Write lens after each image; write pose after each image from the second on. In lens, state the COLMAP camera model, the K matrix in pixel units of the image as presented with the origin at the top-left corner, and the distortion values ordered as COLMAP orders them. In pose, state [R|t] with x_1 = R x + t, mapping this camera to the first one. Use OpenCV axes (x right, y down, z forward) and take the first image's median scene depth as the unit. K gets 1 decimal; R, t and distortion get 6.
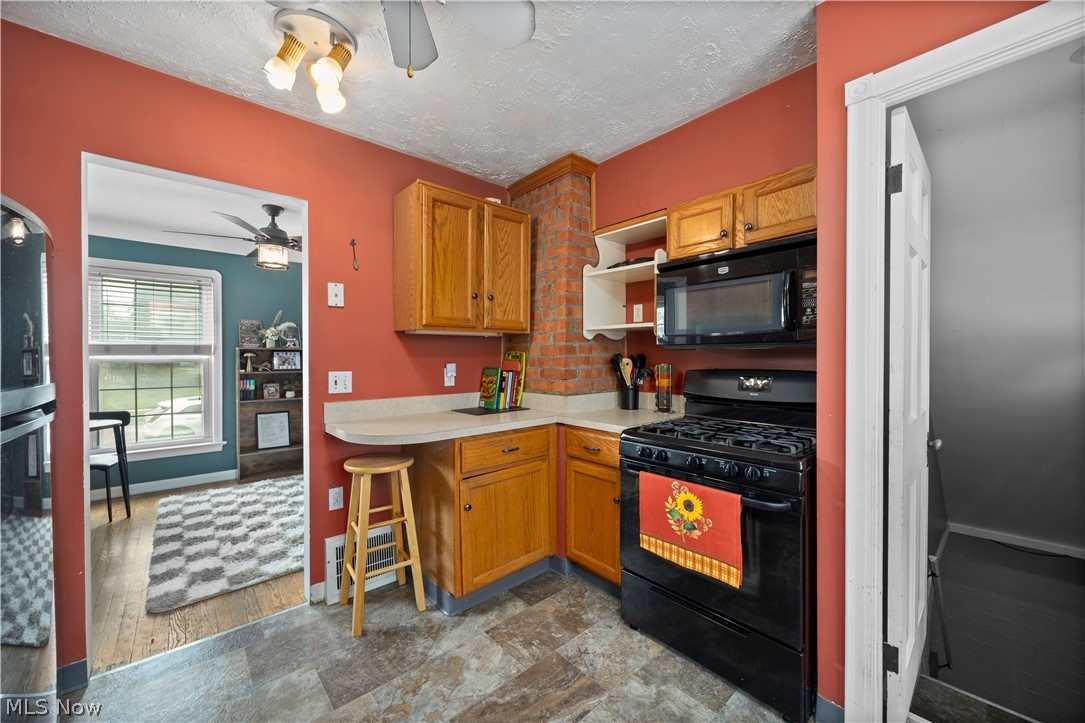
lens RADIAL K [[426.3, 0, 545.4], [0, 426.3, 359.5], [0, 0, 1]] dist [-0.005954, -0.000213]
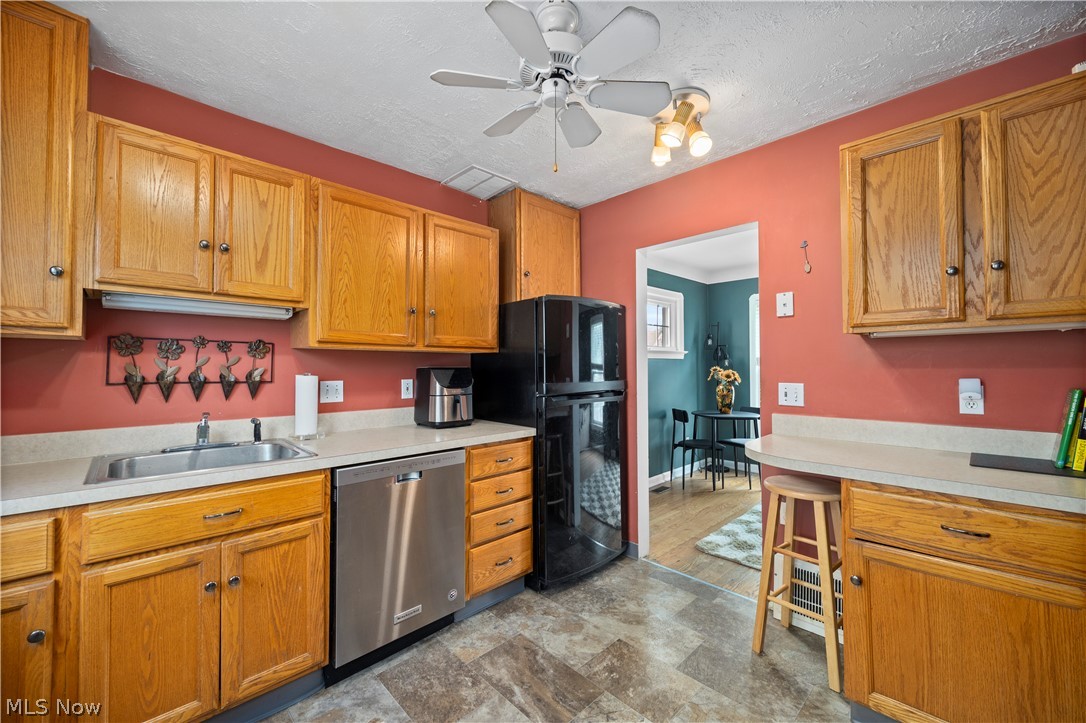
lens RADIAL K [[426.7, 0, 539.1], [0, 426.7, 361.5], [0, 0, 1]] dist [-0.005954, -0.000213]
pose [[0.021696, -0.010165, -0.999713, 0.476931], [-0.002893, 0.999943, -0.010230, -0.009143], [0.999760, 0.003114, 0.021665, 0.419084]]
